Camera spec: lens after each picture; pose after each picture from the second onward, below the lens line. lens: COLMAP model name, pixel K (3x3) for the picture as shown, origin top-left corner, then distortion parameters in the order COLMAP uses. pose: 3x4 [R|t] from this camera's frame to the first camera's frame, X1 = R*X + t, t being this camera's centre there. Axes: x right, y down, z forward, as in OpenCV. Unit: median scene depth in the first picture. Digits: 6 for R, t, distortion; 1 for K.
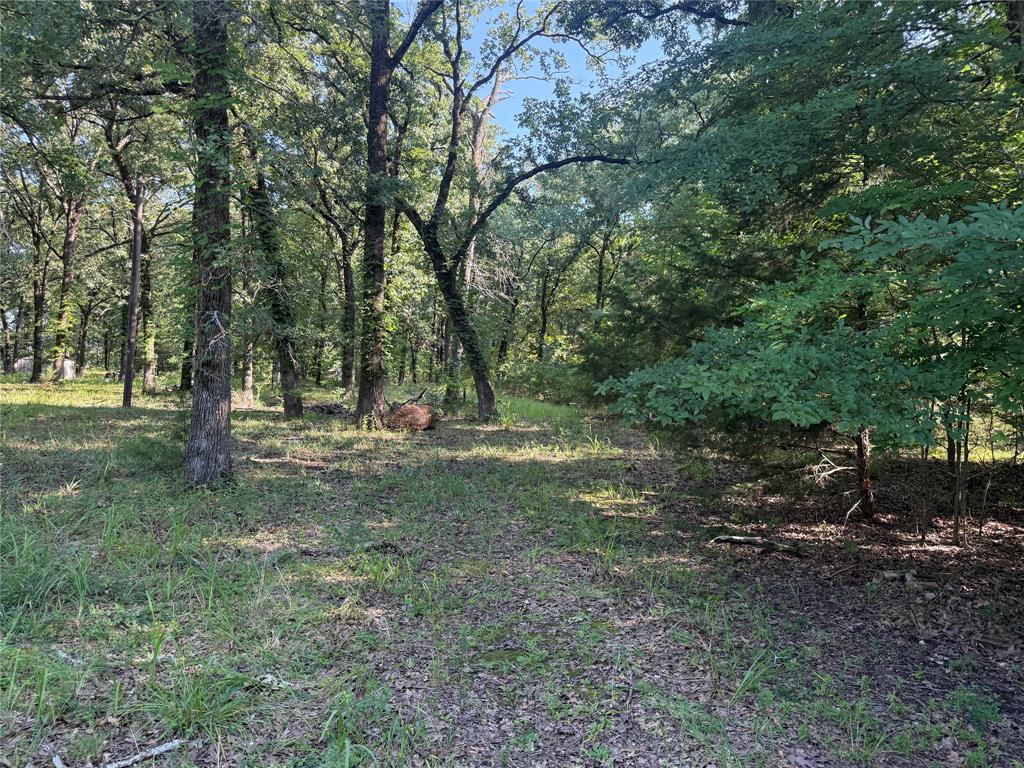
lens RADIAL K [[722.3, 0, 512.0], [0, 722.3, 385.2], [0, 0, 1]] dist [0.061544, -0.070109]
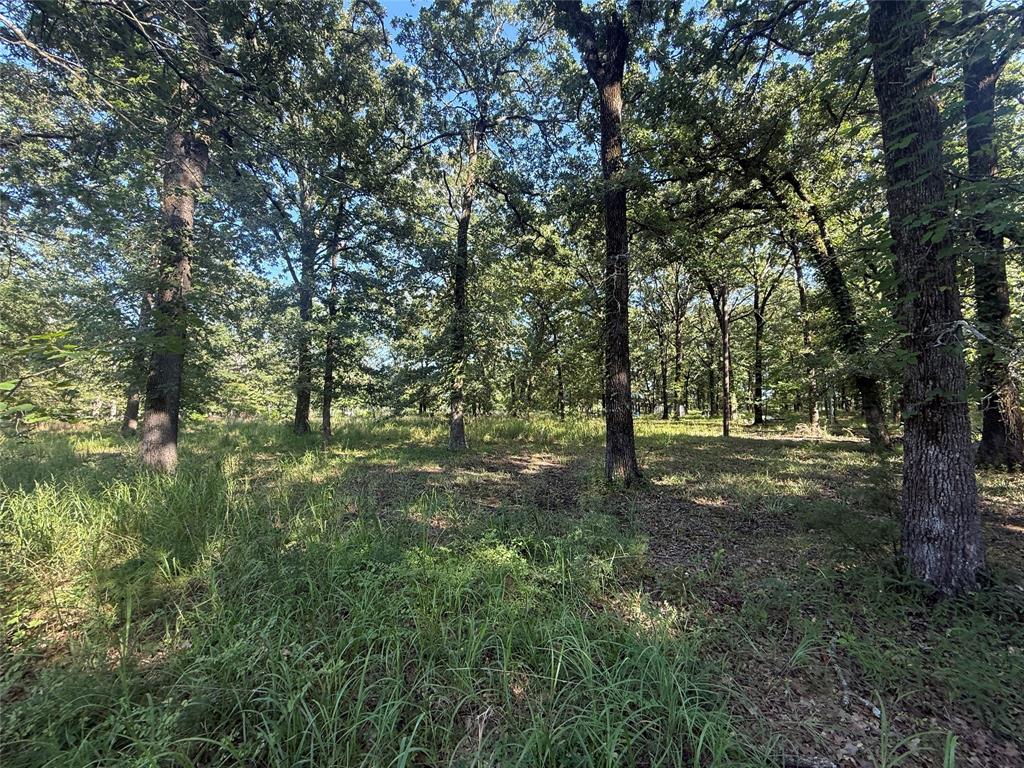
lens RADIAL K [[434.7, 0, 513.3], [0, 434.7, 381.3], [0, 0, 1]] dist [-0.004712, 0.002662]
pose [[0.618758, -0.086549, -0.780799, -0.128997], [0.021590, 0.995411, -0.093229, -0.008265], [0.785285, 0.040829, 0.617787, 0.167204]]
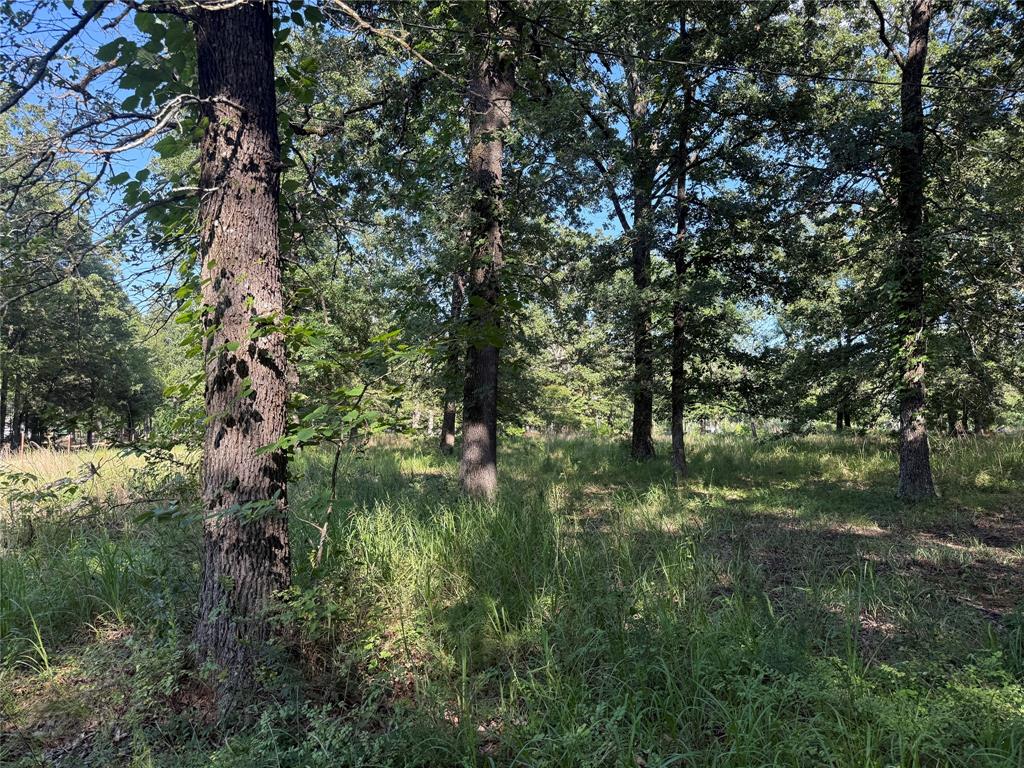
lens RADIAL K [[722.3, 0, 502.1], [0, 722.3, 383.4], [0, 0, 1]] dist [0.061544, -0.070109]
pose [[0.025270, -0.089970, -0.995624, -0.121447], [-0.000711, 0.995940, -0.090016, -0.006912], [0.999680, 0.002983, 0.025103, 0.164857]]
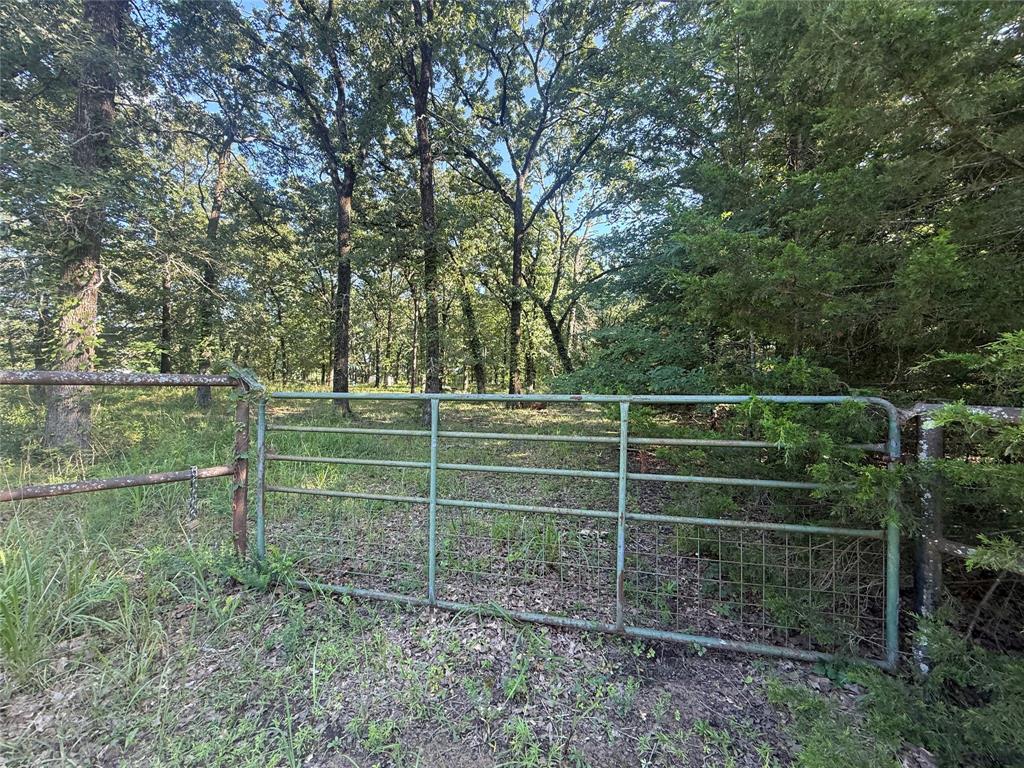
lens RADIAL K [[434.7, 0, 515.4], [0, 434.7, 379.5], [0, 0, 1]] dist [-0.004712, 0.002662]
pose [[0.963241, -0.013291, -0.268309, 0.099891], [0.008110, 0.999759, -0.020410, 0.003838], [0.268516, 0.017484, 0.963117, -0.138935]]
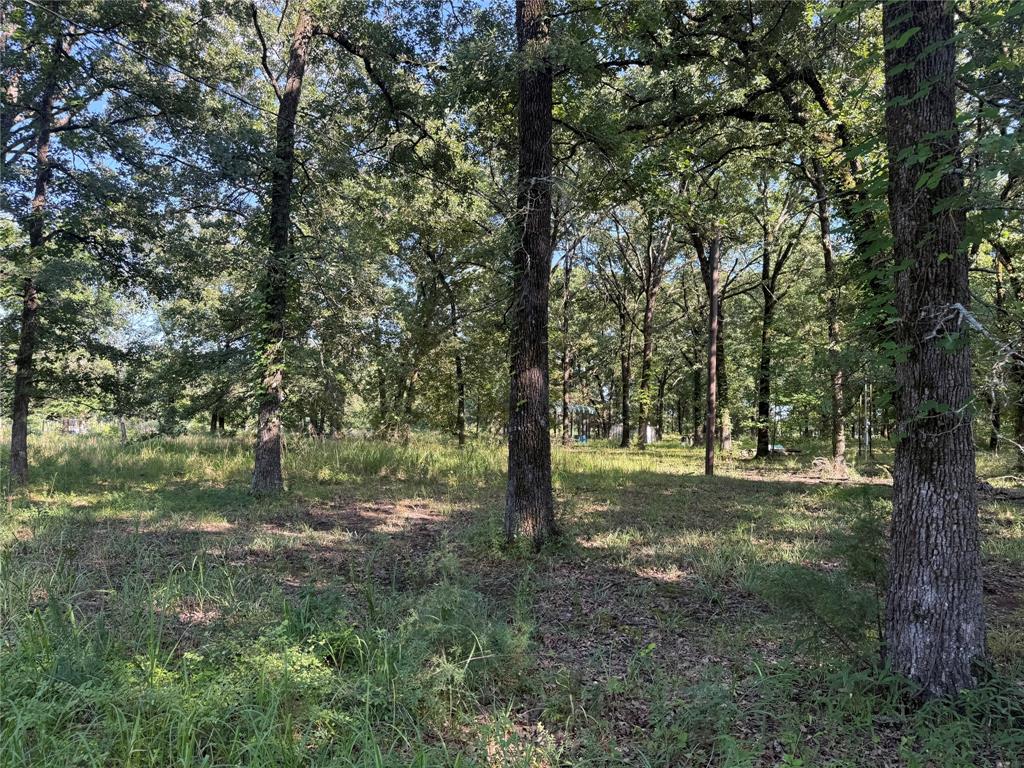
lens RADIAL K [[722.3, 0, 510.3], [0, 722.3, 389.5], [0, 0, 1]] dist [0.061544, -0.070109]
pose [[0.742557, -0.059674, -0.667119, -0.113890], [0.007124, 0.996670, -0.081223, -0.005614], [0.669745, 0.055560, 0.740510, 0.176784]]
